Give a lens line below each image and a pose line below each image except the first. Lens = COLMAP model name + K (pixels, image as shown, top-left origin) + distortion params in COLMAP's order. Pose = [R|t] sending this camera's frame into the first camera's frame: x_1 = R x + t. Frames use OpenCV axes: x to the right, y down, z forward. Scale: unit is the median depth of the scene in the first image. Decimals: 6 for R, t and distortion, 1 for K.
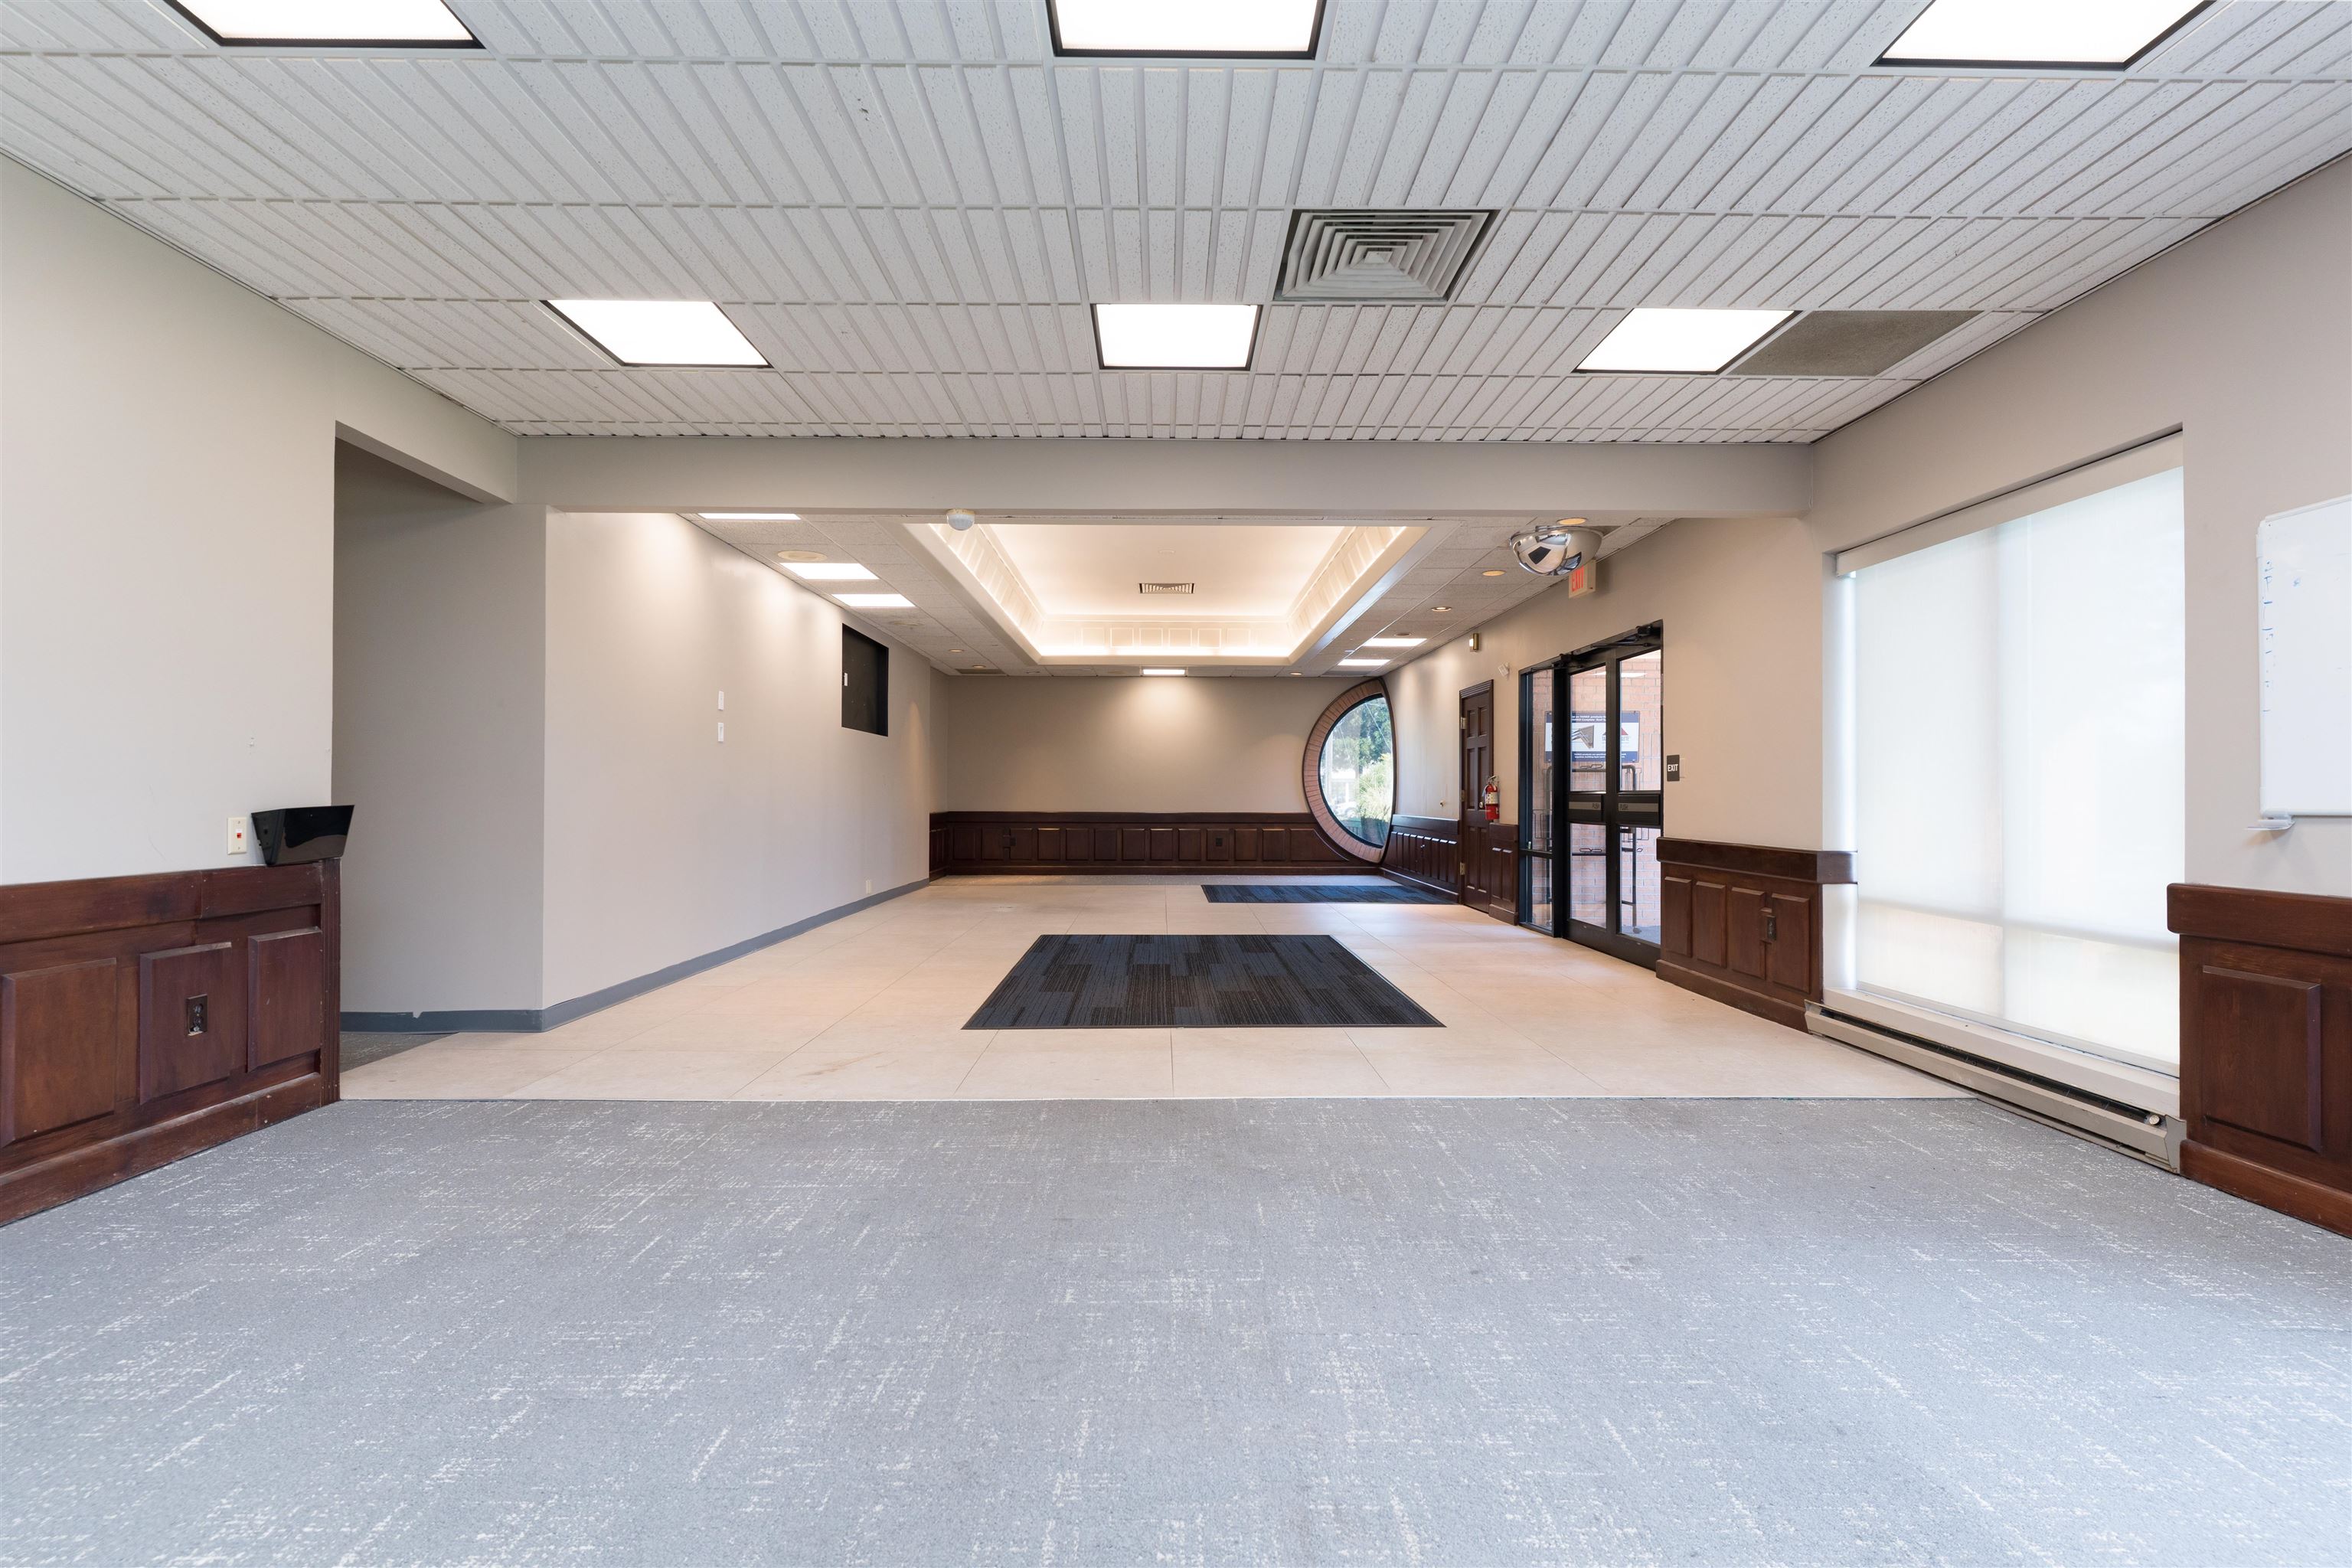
lens RADIAL K [[1119.6, 0, 1203.4], [0, 1119.6, 785.6], [0, 0, 1]] dist [-0.000044, 0.001621]
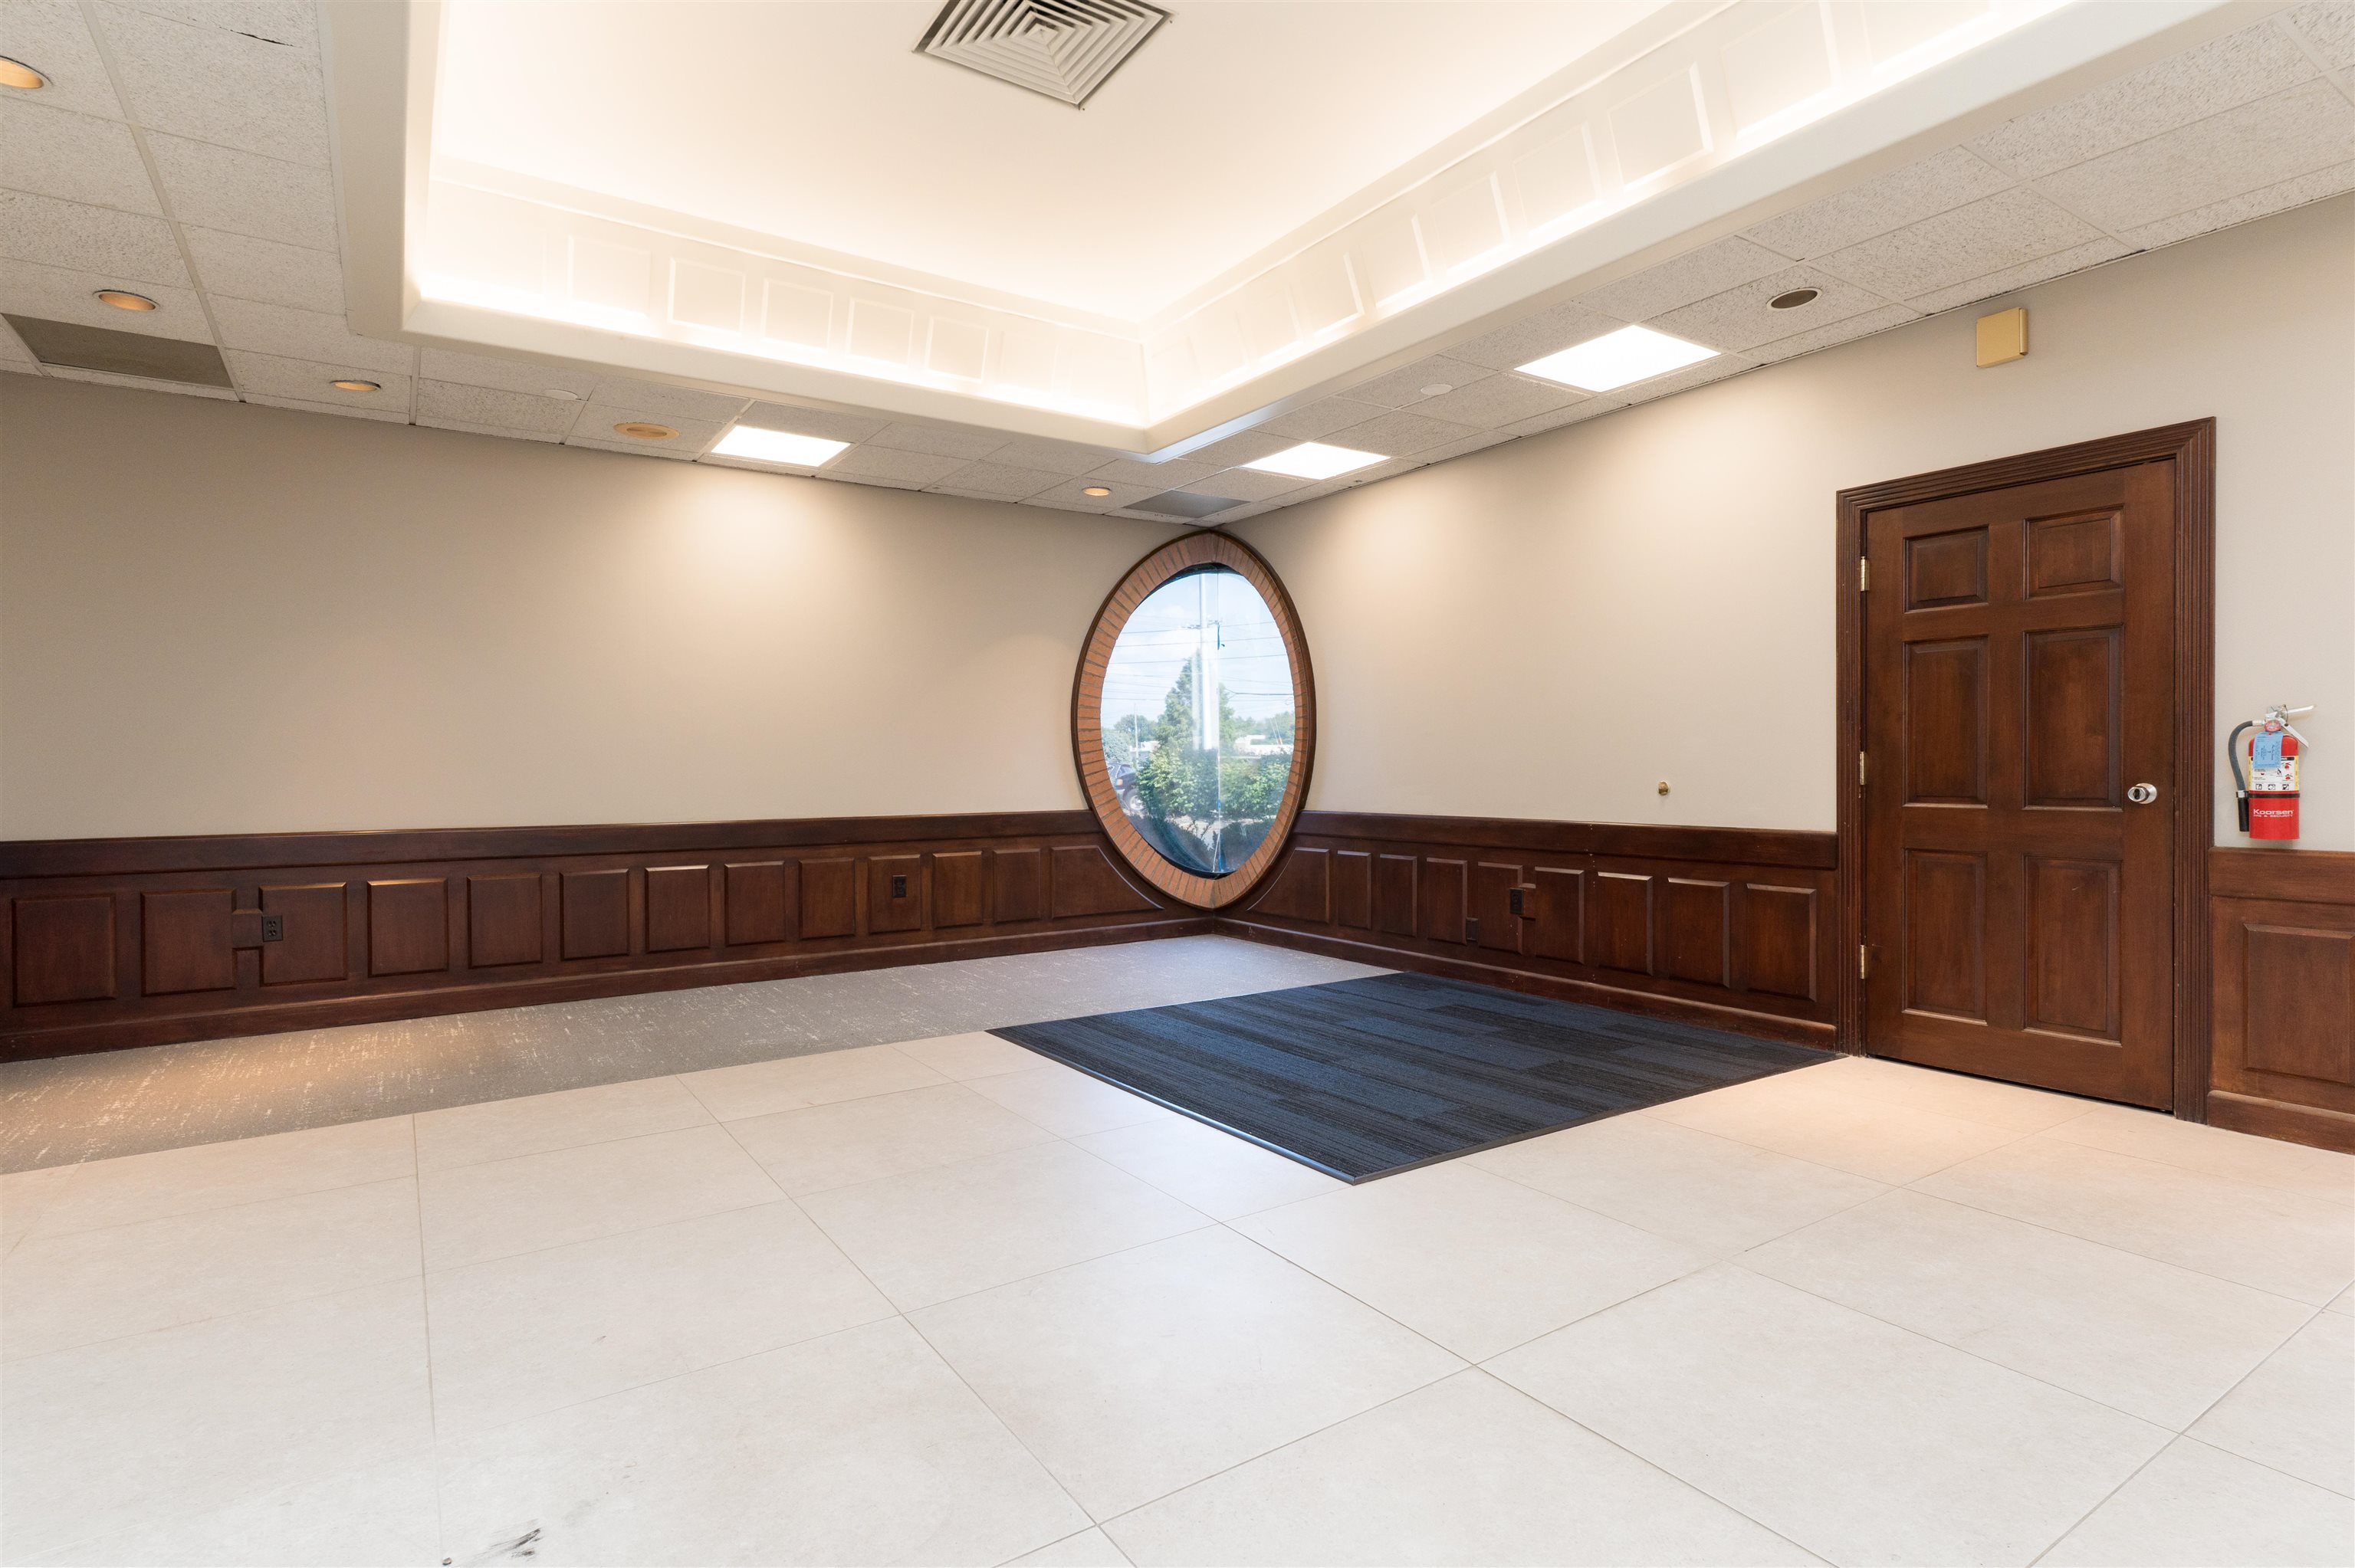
lens RADIAL K [[1183.3, 0, 1189.0], [0, 1183.3, 775.0], [0, 0, 1]] dist [0.004852, 0.000052]
pose [[0.848920, -0.012575, 0.528371, -0.475113], [0.005629, 0.999875, 0.014752, 0.012157], [-0.528491, -0.009549, 0.848885, 2.165565]]
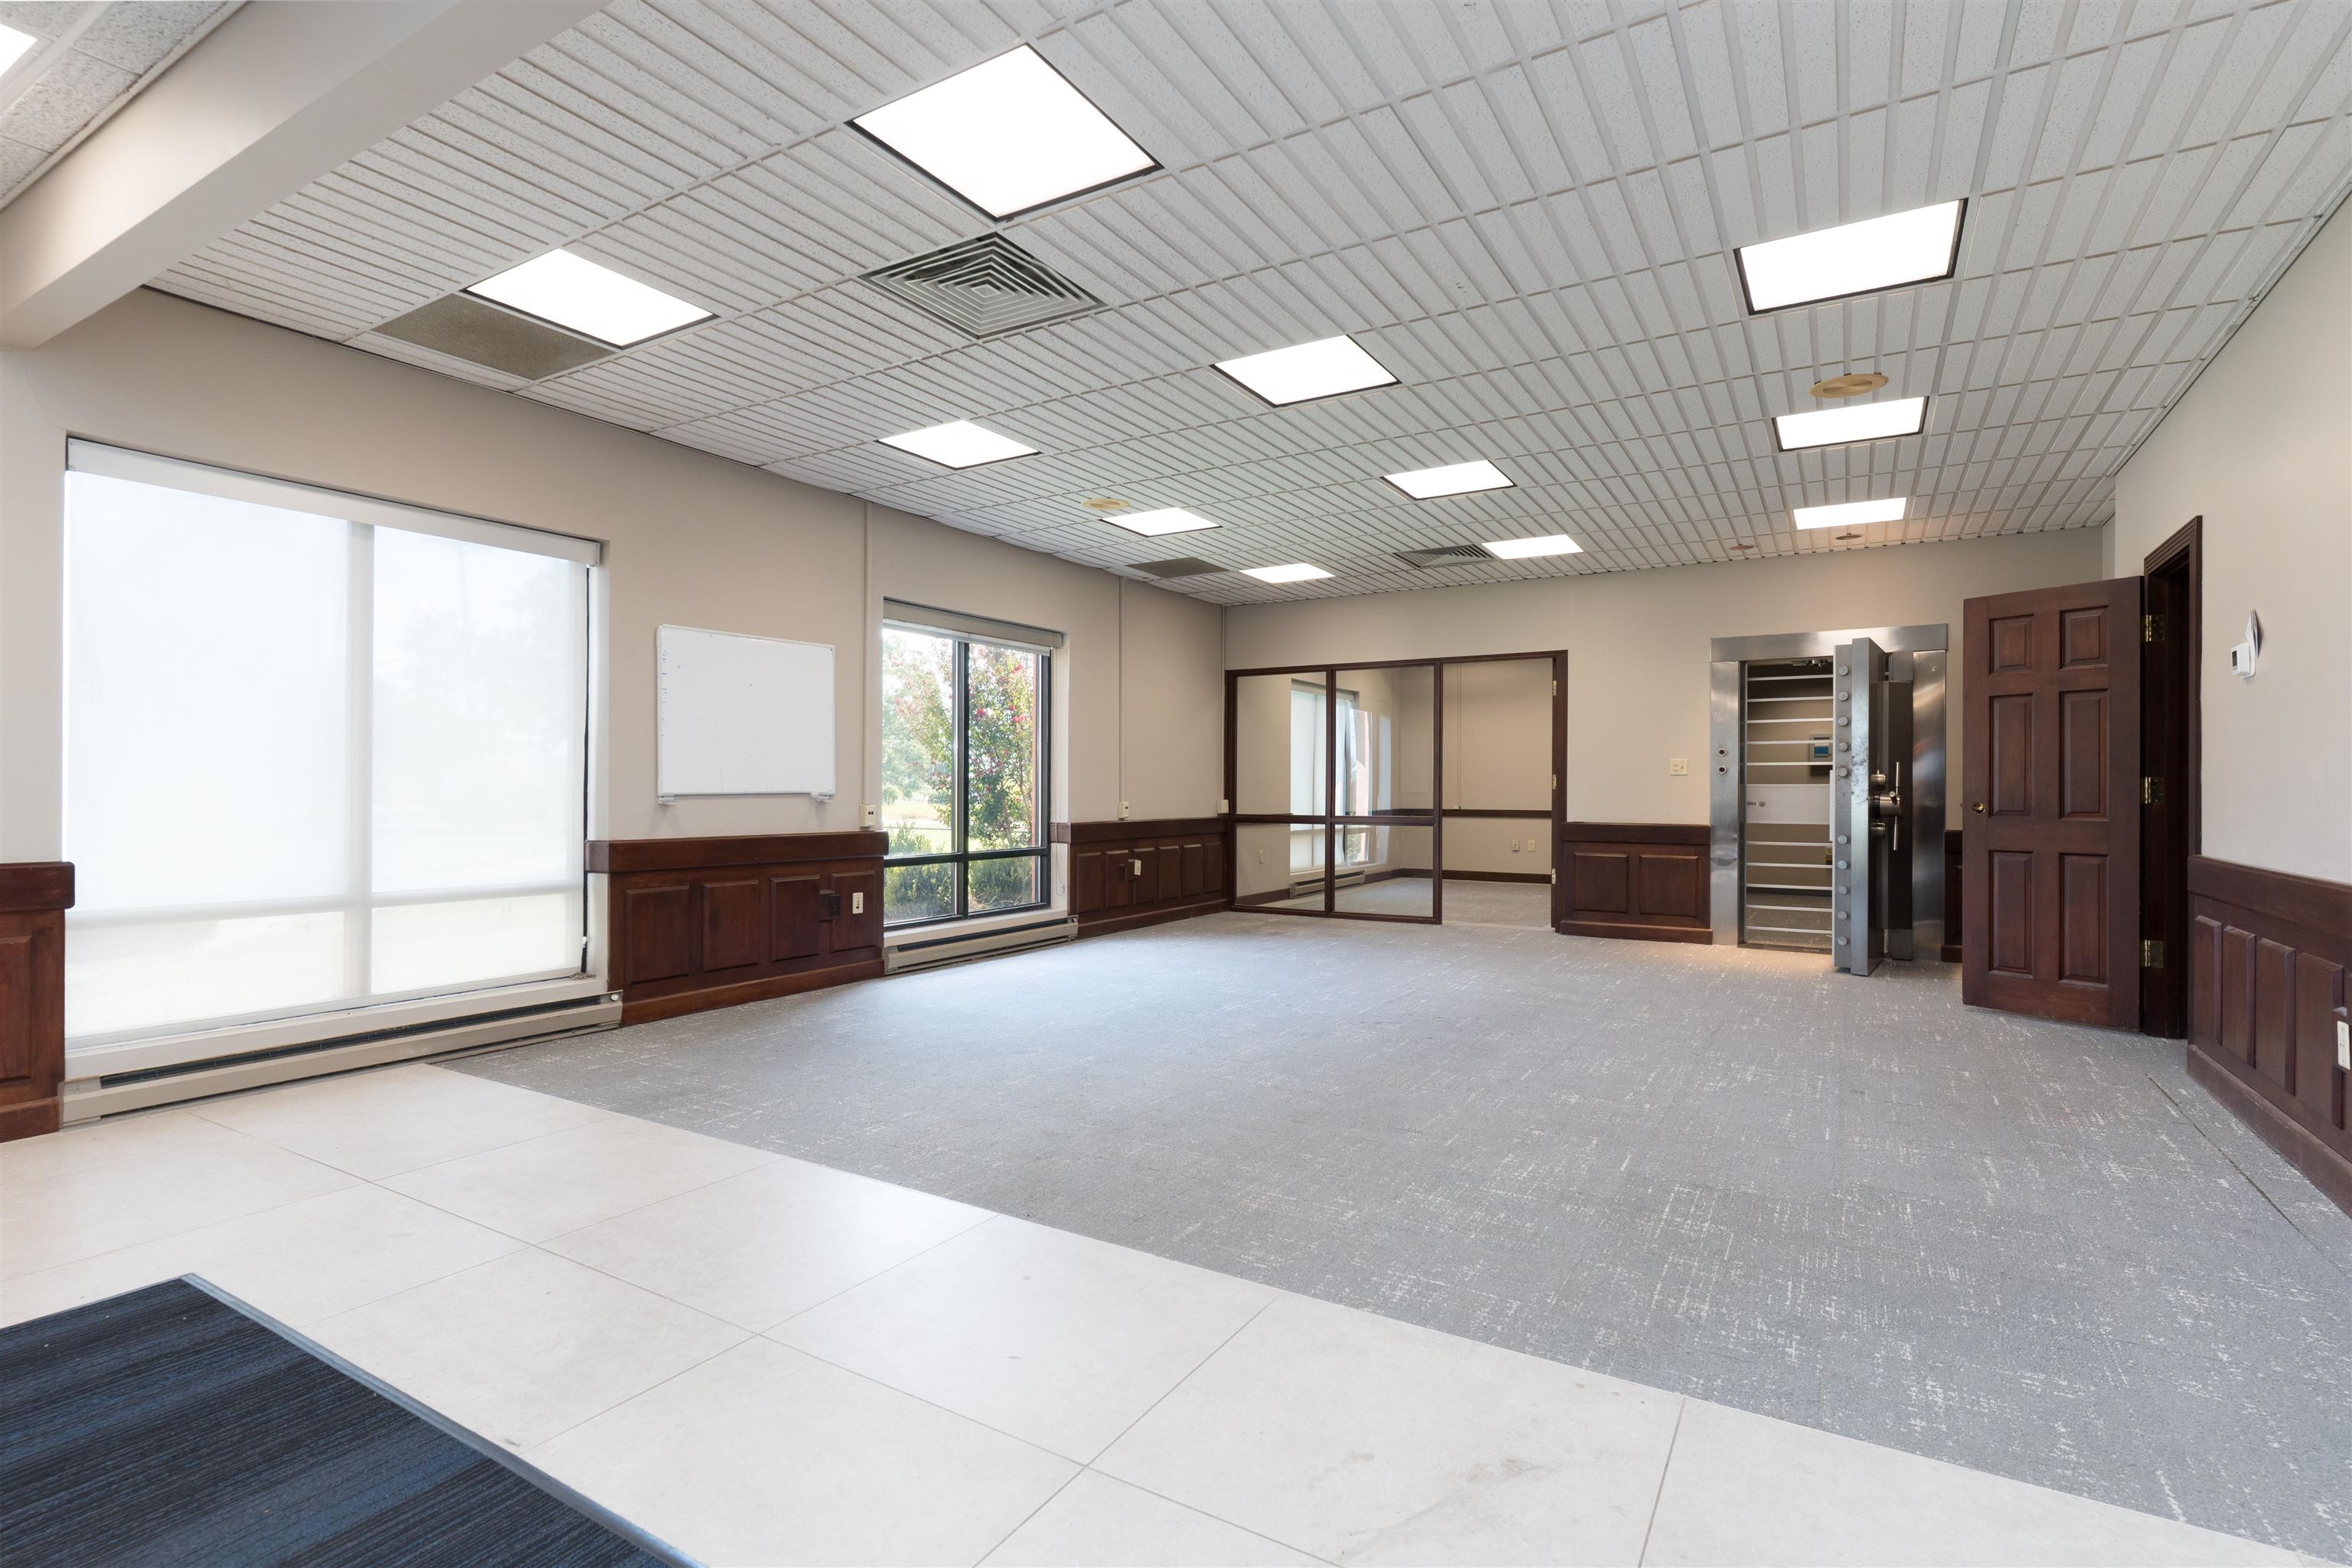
lens RADIAL K [[1119.6, 0, 1153.2], [0, 1119.6, 780.0], [0, 0, 1]] dist [-0.000044, 0.001621]
pose [[-0.827315, -0.003259, 0.561728, -0.497052], [-0.012169, 0.999852, -0.012122, 0.011013], [-0.561606, -0.016865, -0.827233, 1.517277]]
